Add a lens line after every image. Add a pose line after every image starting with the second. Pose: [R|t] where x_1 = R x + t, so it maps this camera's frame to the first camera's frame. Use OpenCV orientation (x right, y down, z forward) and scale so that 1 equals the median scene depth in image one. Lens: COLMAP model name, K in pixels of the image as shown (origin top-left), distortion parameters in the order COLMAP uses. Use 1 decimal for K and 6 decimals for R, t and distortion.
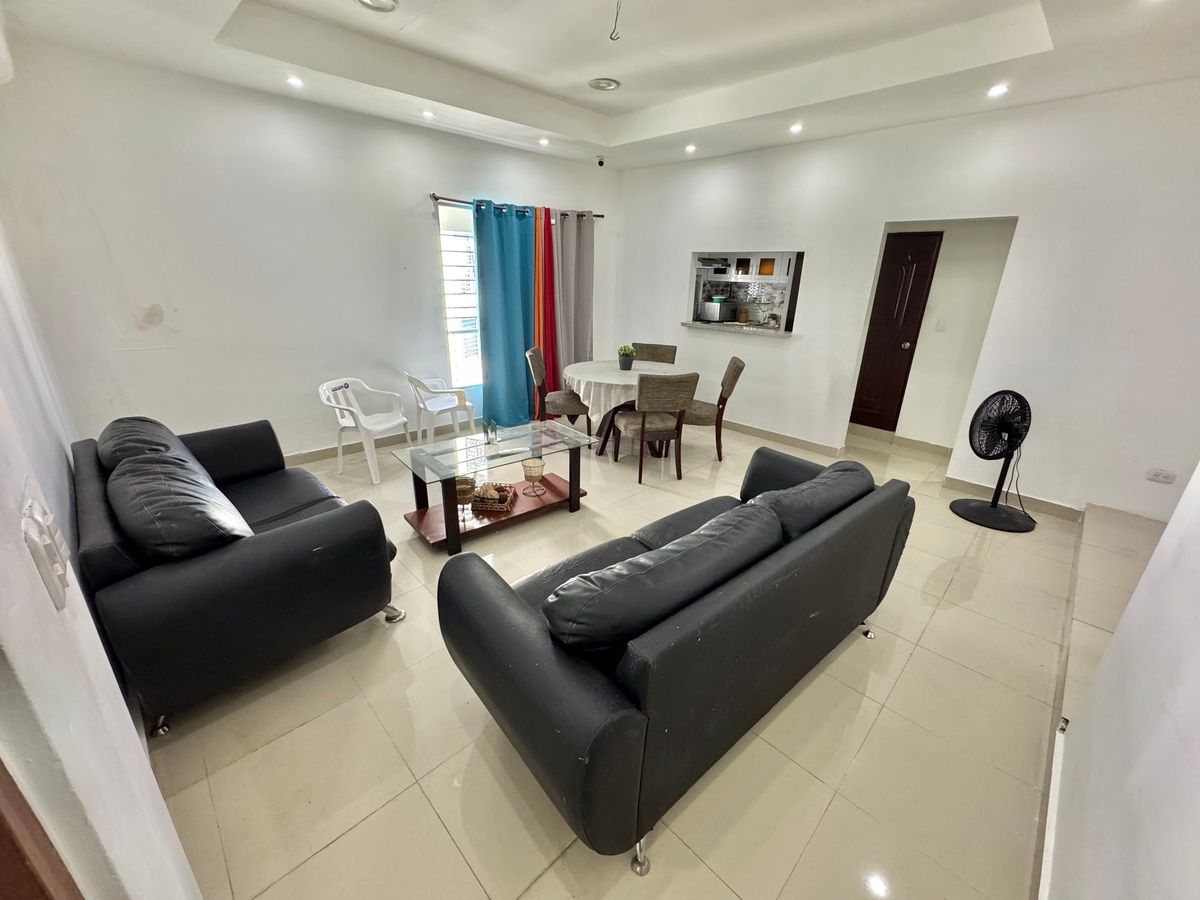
lens RADIAL K [[481.5, 0, 600.2], [0, 481.5, 444.9], [0, 0, 1]] dist [-0.000185, -0.000065]
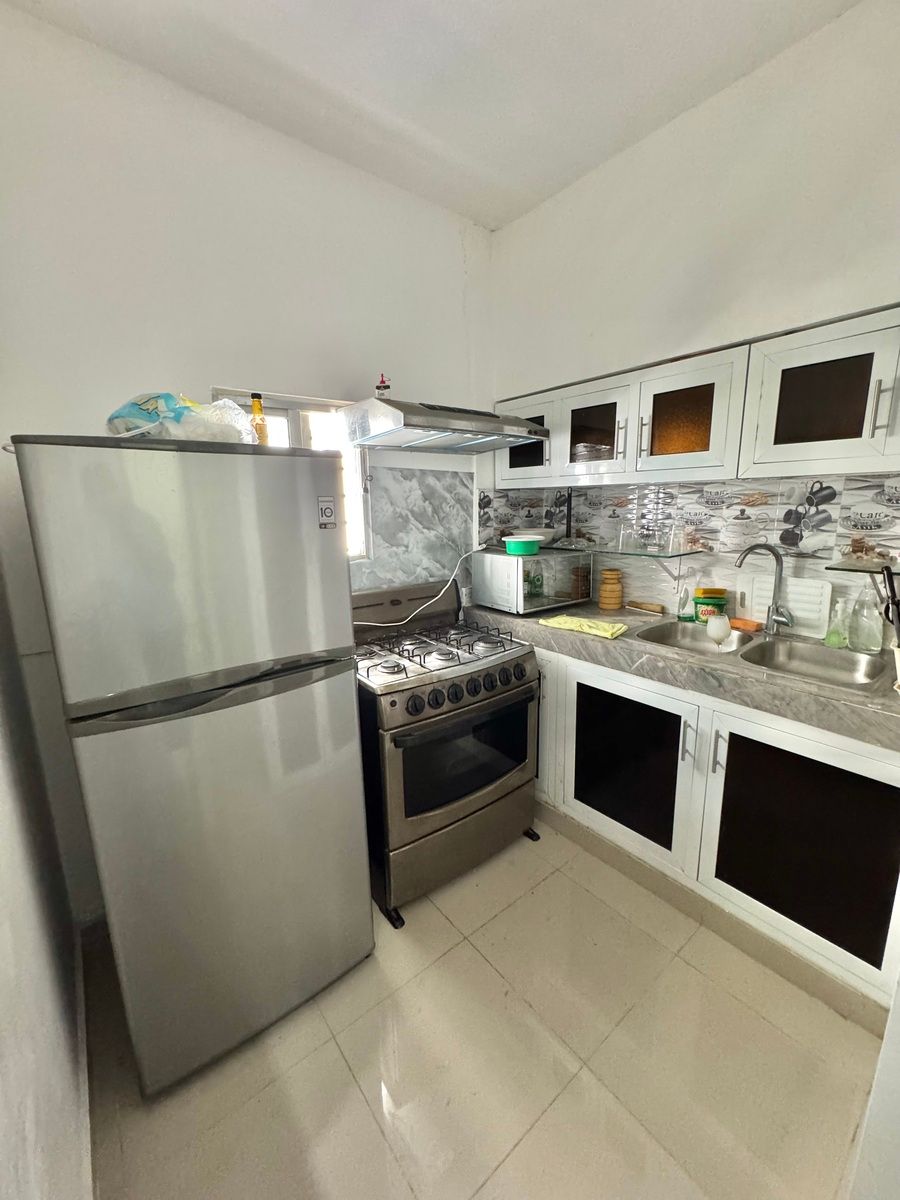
lens RADIAL K [[481.5, 0, 450.3], [0, 481.5, 602.7], [0, 0, 1]] dist [-0.000185, -0.000065]
pose [[0.992904, -0.022599, -0.116749, 0.238535], [0.006767, 0.990923, -0.134258, -0.227225], [0.118723, 0.132515, 0.984045, 0.704788]]
